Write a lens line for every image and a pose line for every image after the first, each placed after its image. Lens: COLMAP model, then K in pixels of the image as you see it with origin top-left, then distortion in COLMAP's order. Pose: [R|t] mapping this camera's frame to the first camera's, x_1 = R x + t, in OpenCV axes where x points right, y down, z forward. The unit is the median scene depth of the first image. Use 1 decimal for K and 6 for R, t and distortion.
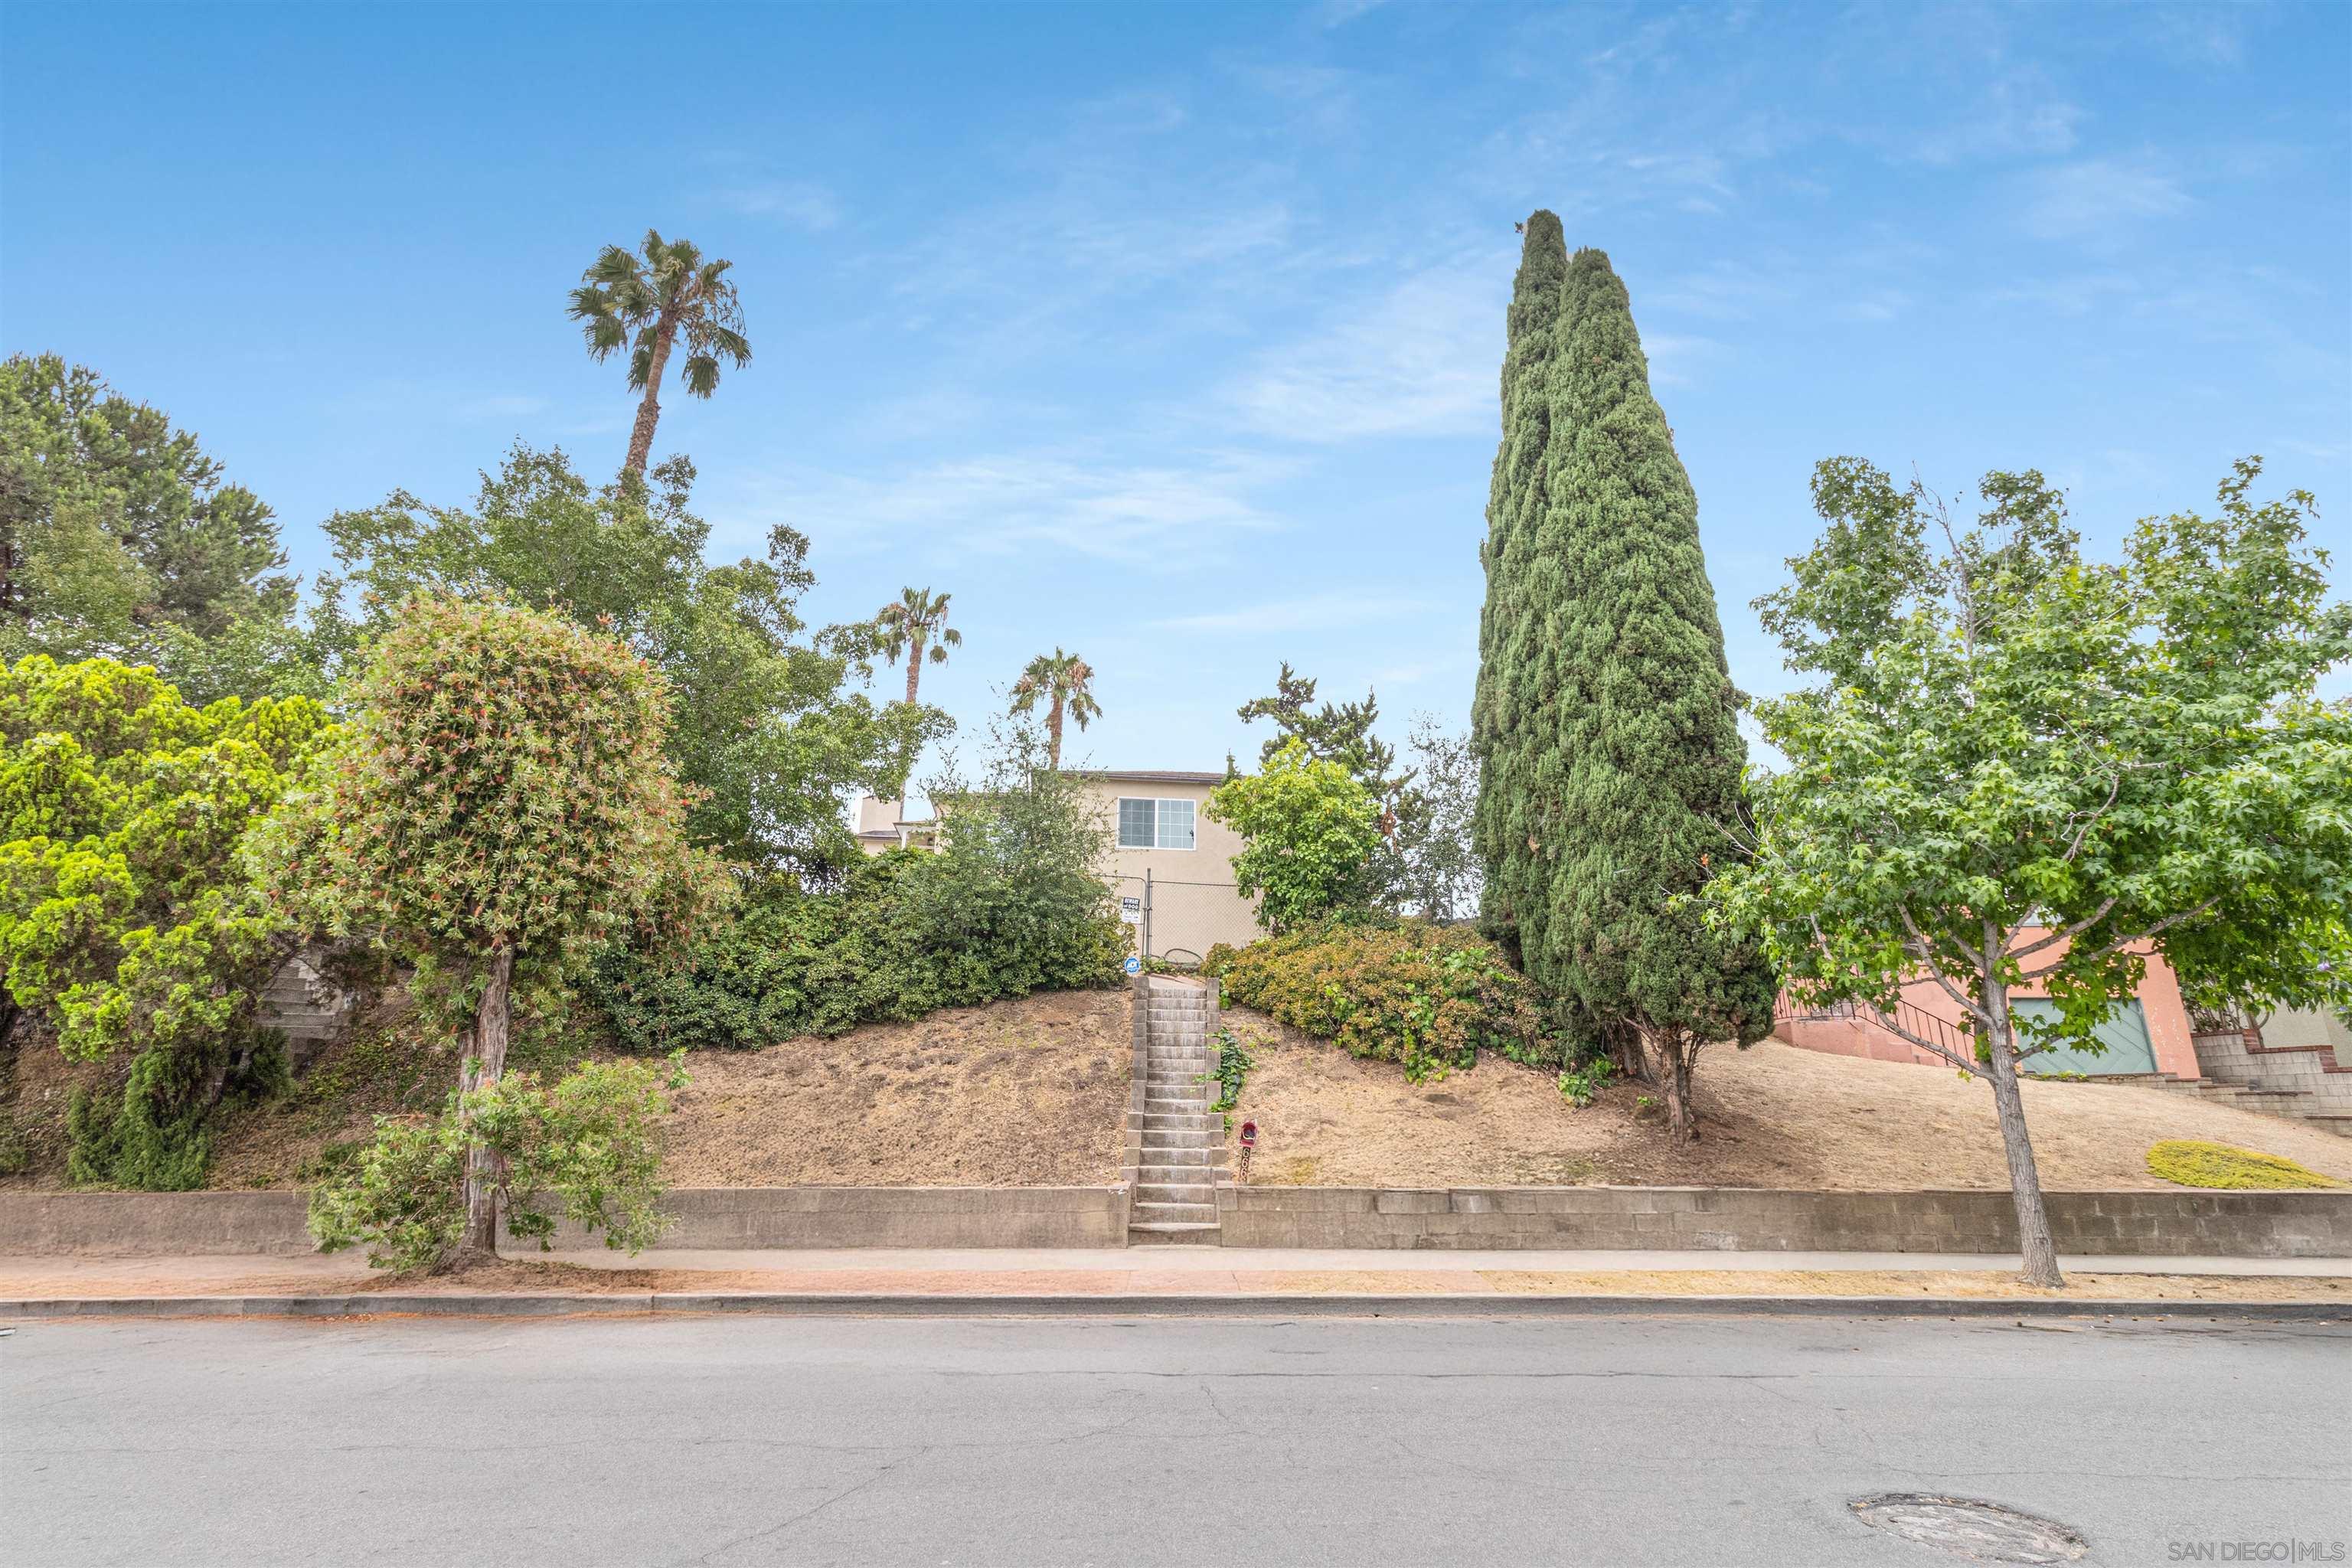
lens RADIAL K [[1075.9, 0, 1175.0], [0, 1075.9, 779.9], [0, 0, 1]] dist [0.003524, 0.000458]
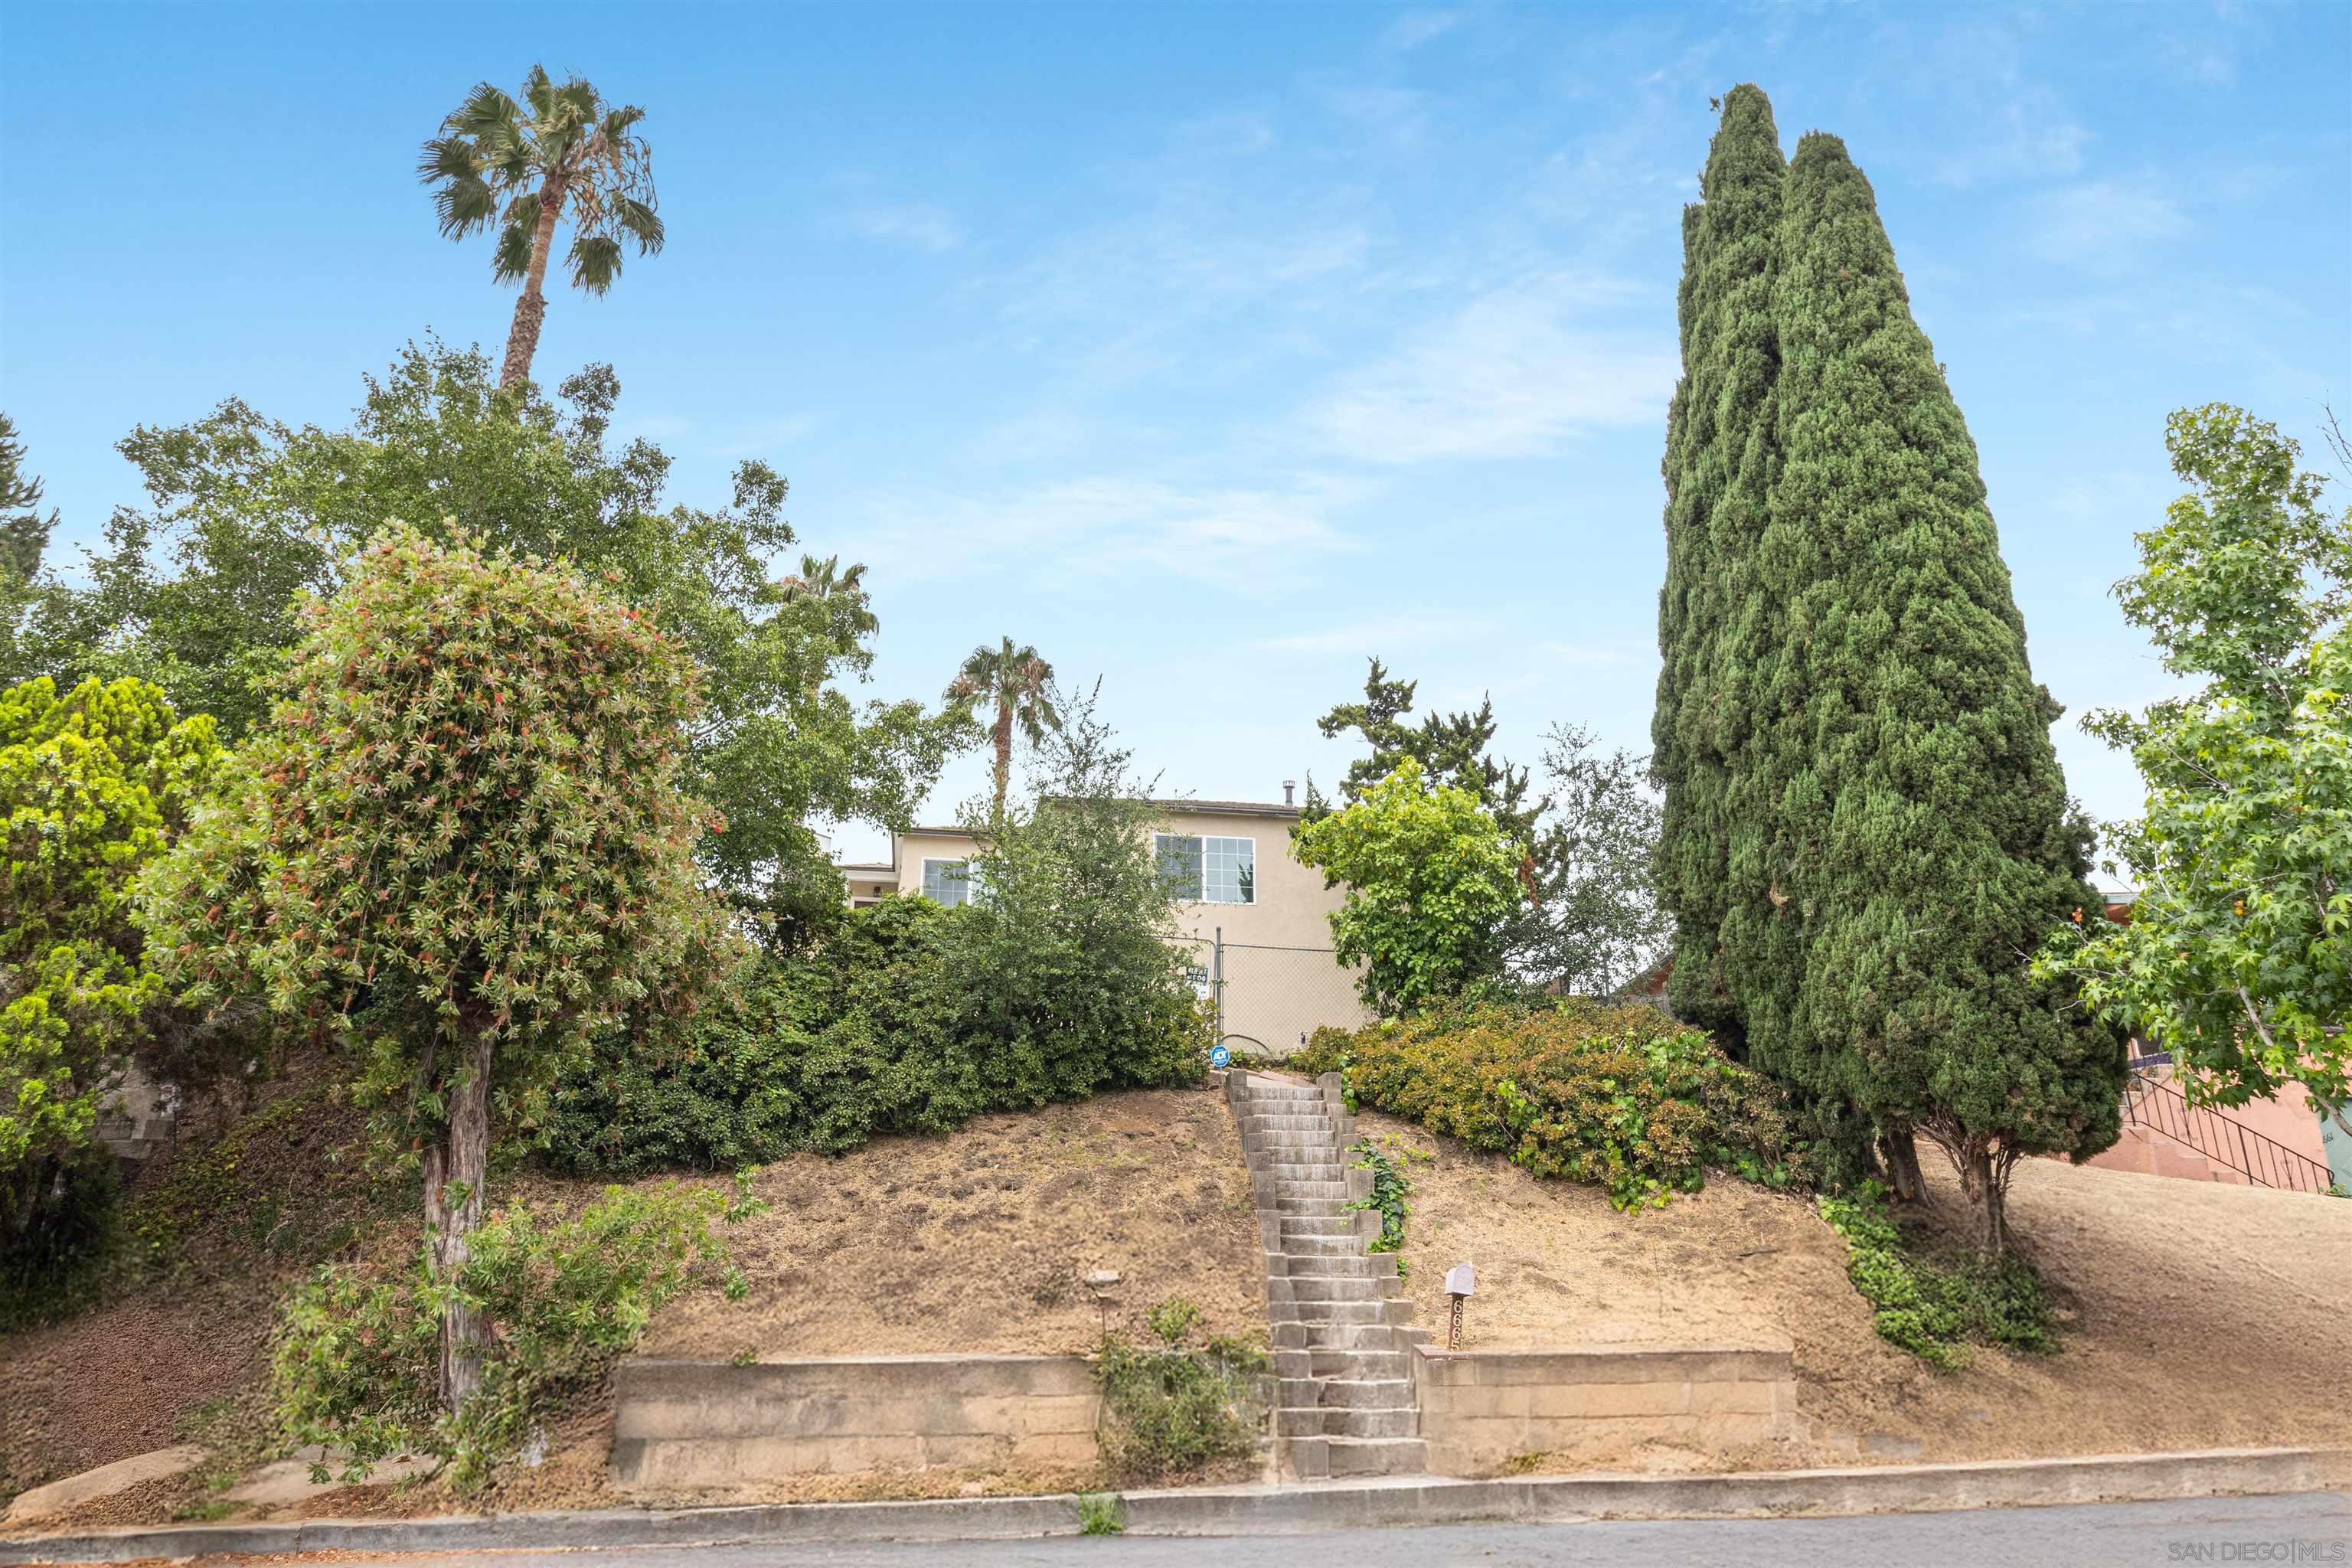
lens RADIAL K [[1401.9, 0, 1176.4], [0, 1401.9, 786.0], [0, 0, 1]] dist [0.007769, -0.002967]
pose [[0.998277, 0.010789, 0.057682, -0.147402], [-0.009484, 0.999694, -0.022851, 0.007660], [-0.057910, 0.022264, 0.998073, 0.024976]]
